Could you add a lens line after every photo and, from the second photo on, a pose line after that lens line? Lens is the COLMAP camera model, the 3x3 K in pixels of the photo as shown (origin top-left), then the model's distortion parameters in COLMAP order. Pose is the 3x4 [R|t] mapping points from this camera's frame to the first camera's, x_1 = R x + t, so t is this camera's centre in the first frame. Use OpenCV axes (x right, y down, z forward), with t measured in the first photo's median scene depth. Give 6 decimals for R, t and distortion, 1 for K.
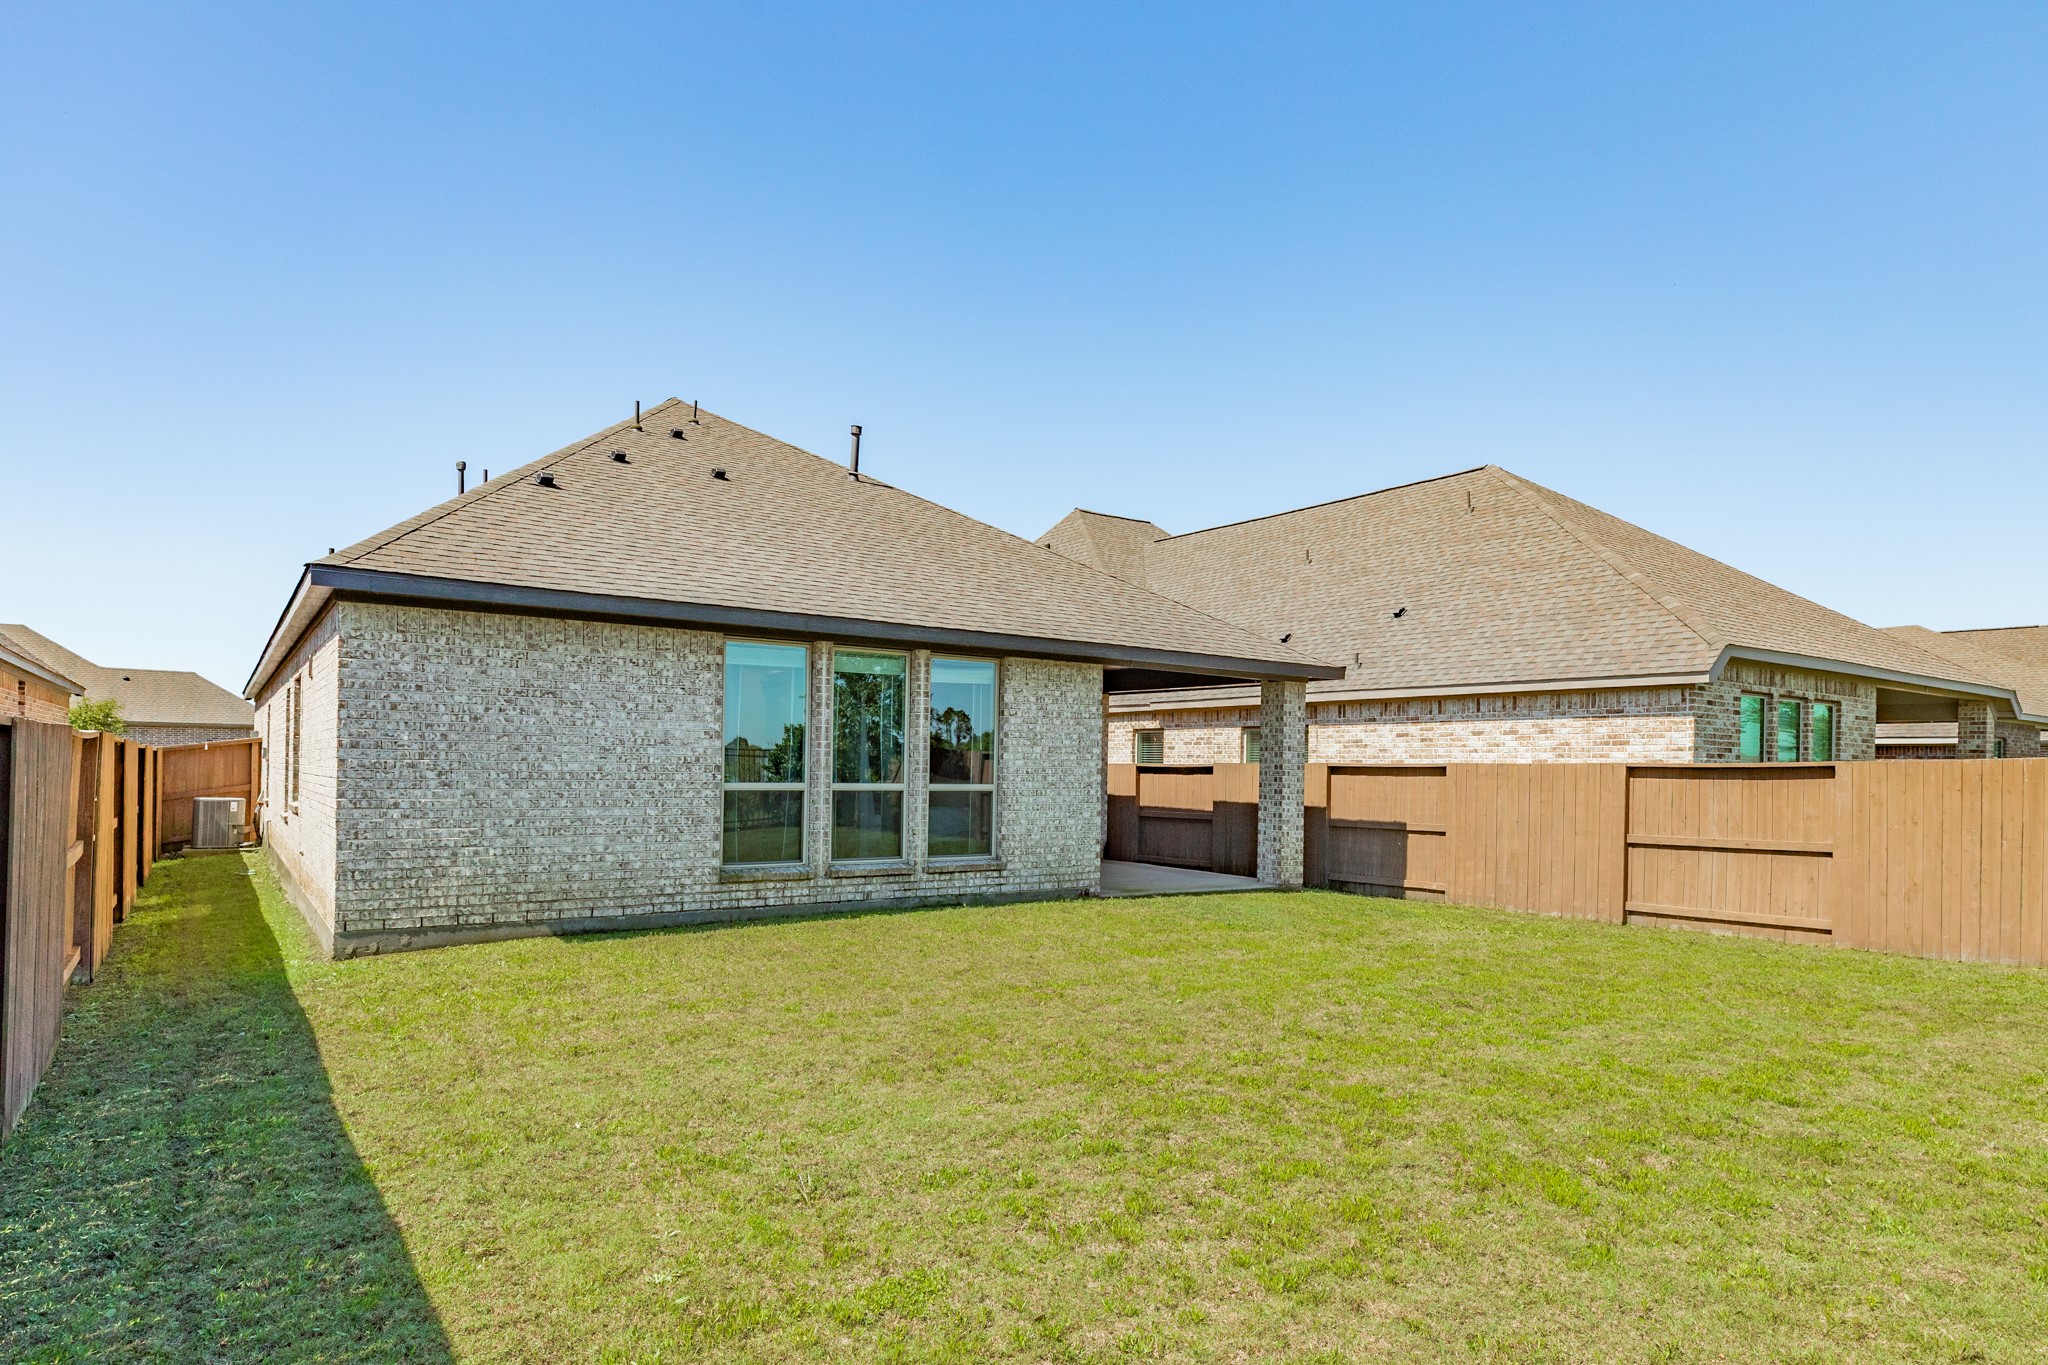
lens RADIAL K [[1161.7, 0, 1024.0], [0, 1161.7, 762.5], [0, 0, 1]] dist [0.005505, 0.000258]
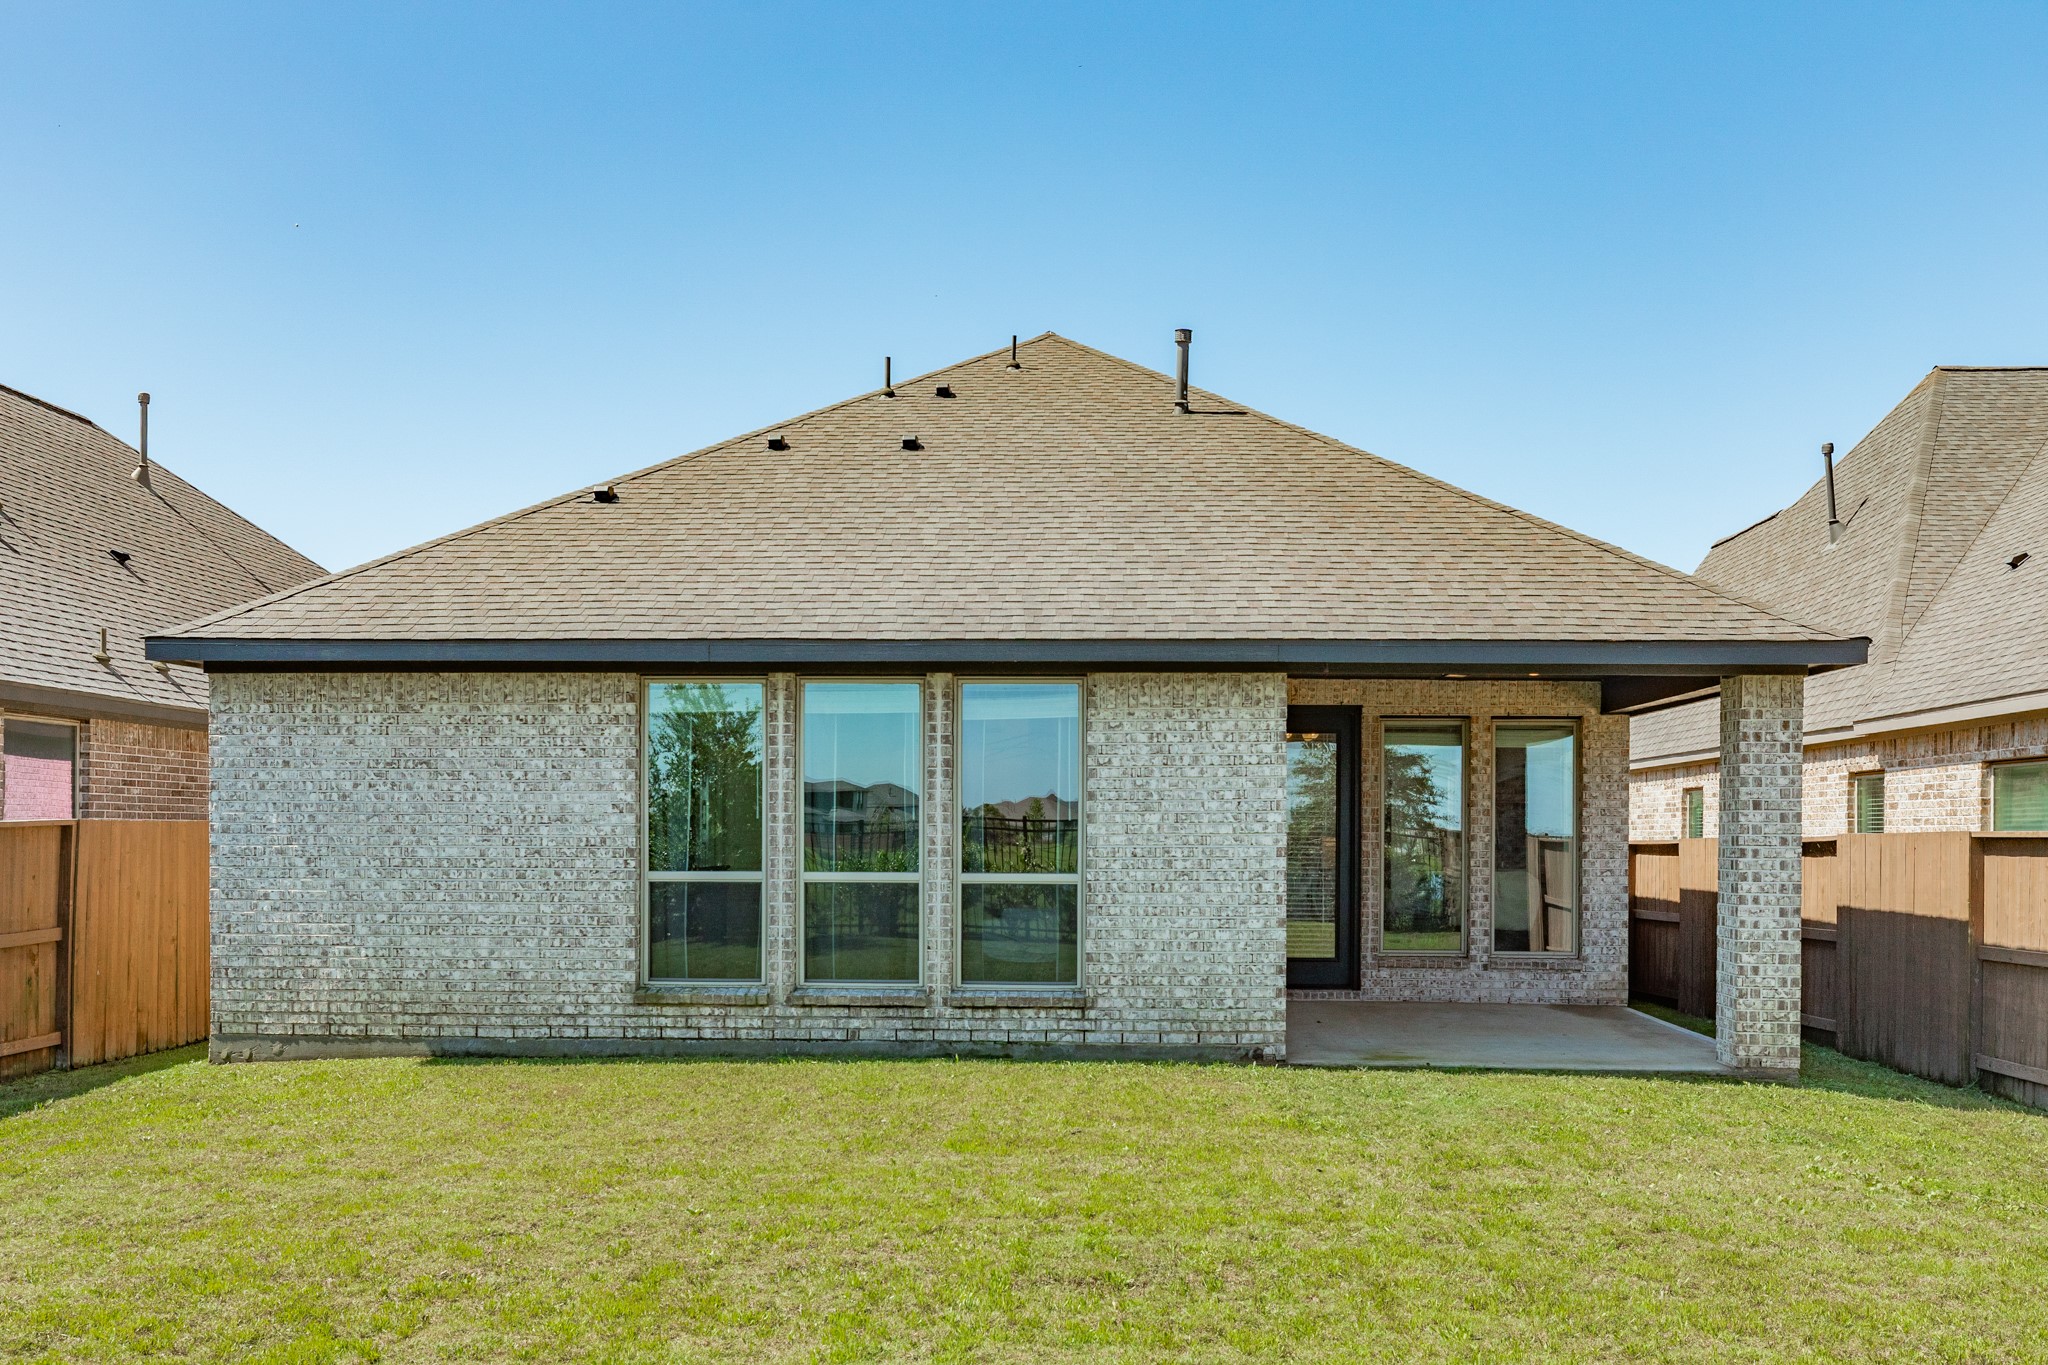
lens RADIAL K [[1767.1, 0, 1051.6], [0, 1767.1, 846.4], [0, 0, 1]] dist [-0.003915, 0.004636]
pose [[0.782826, -0.008998, -0.622175, 0.667811], [0.010604, 0.999943, -0.001119, 0.005382], [0.622150, -0.005721, 0.782877, 0.269330]]
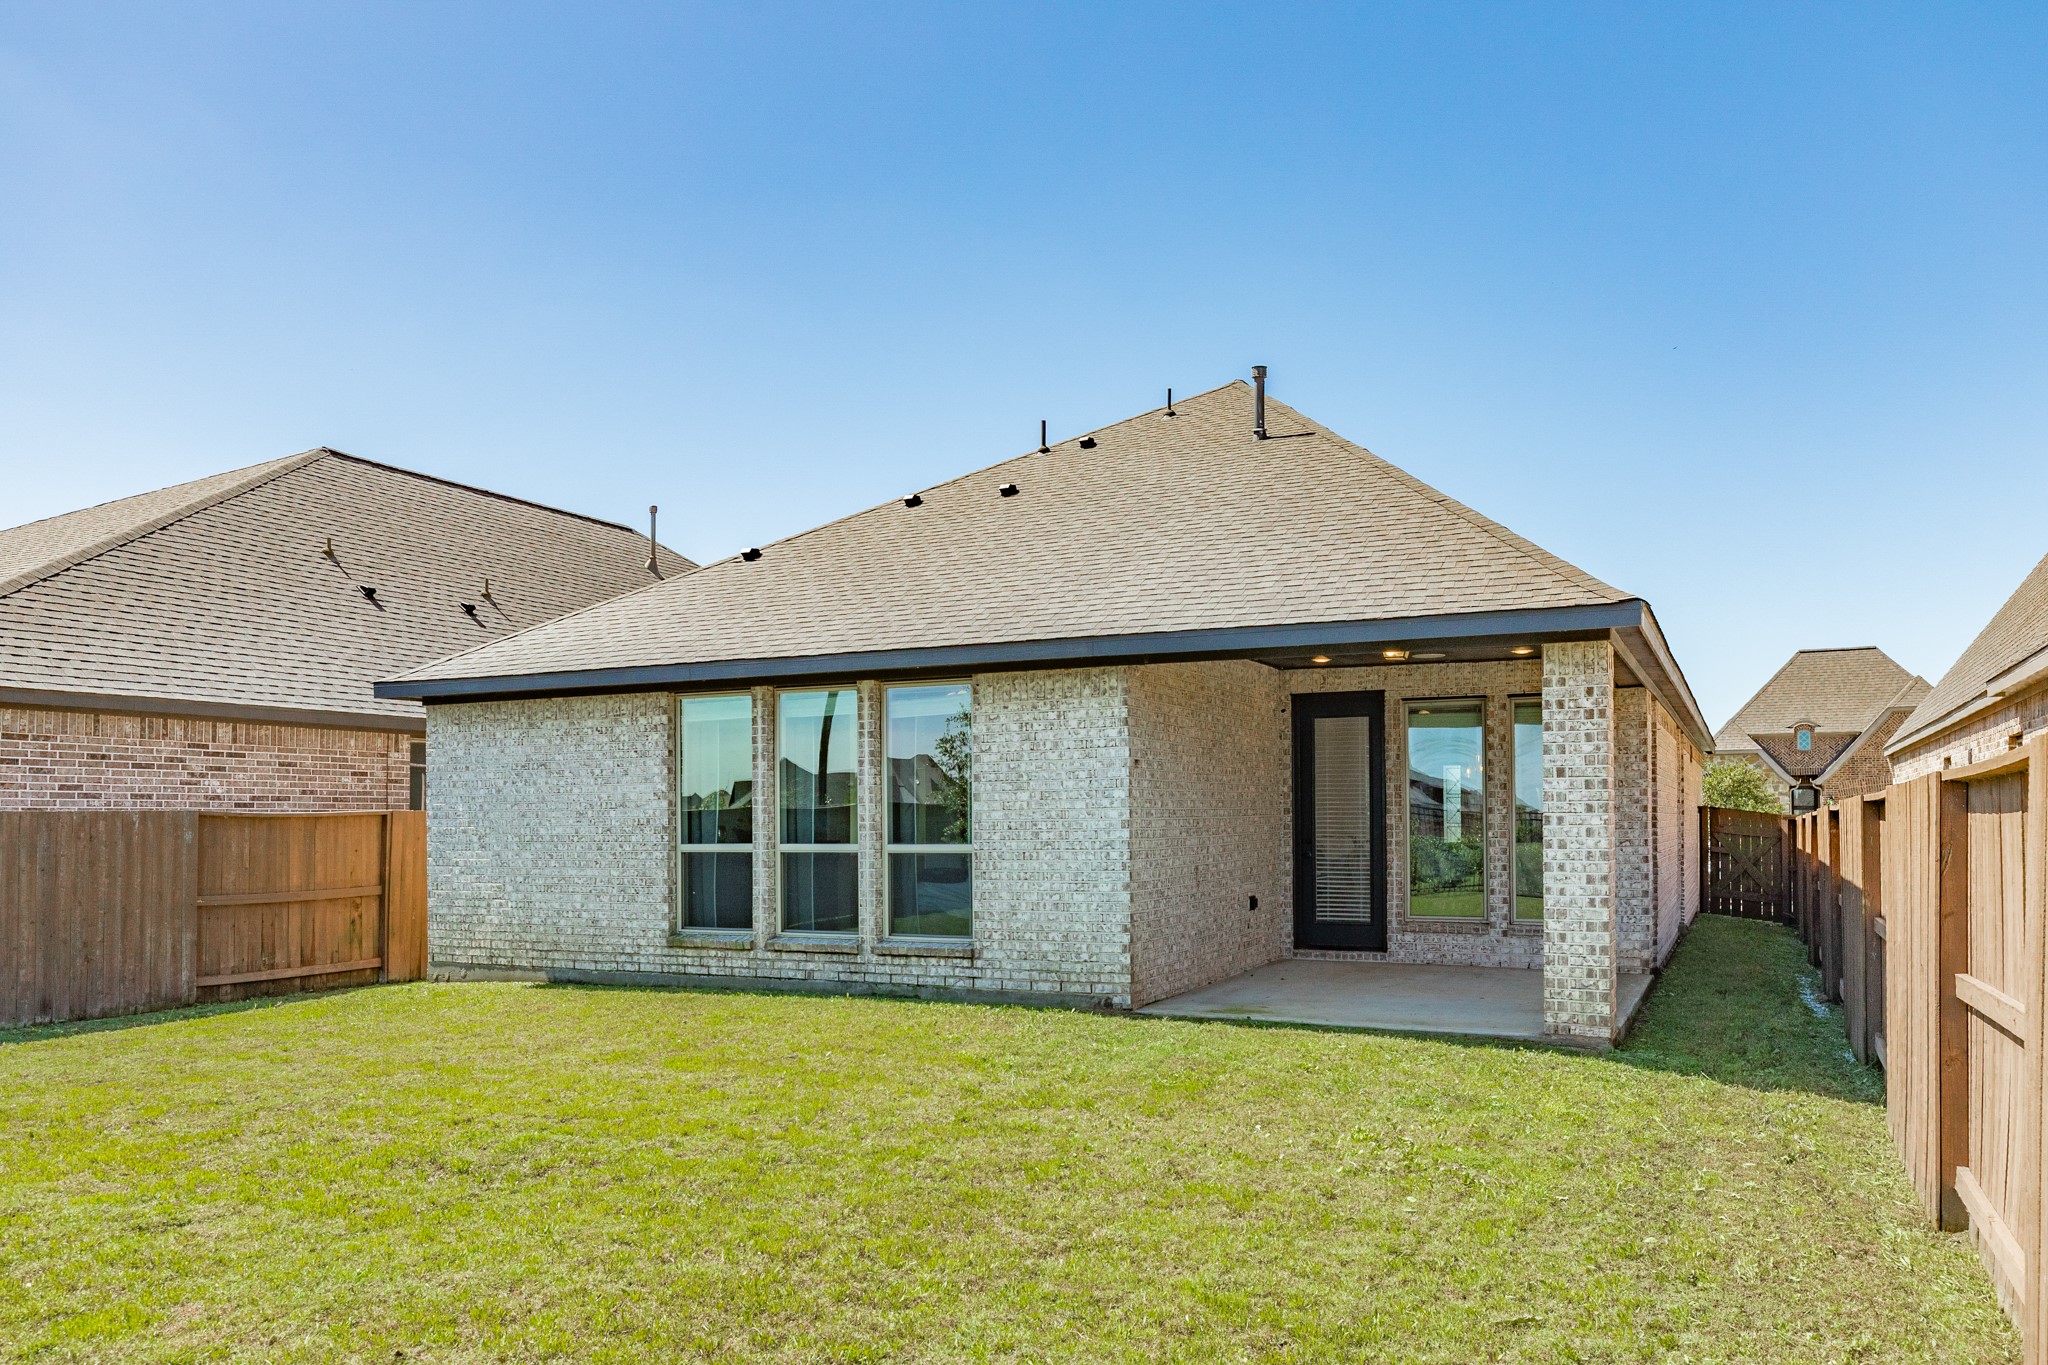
lens RADIAL K [[1472.8, 0, 1030.1], [0, 1472.8, 803.6], [0, 0, 1]] dist [0.002205, -0.000214]
pose [[0.474252, -0.030583, -0.879858, 0.982595], [0.017981, 0.999524, -0.025051, 0.019880], [0.880206, -0.003940, 0.474576, 0.680140]]
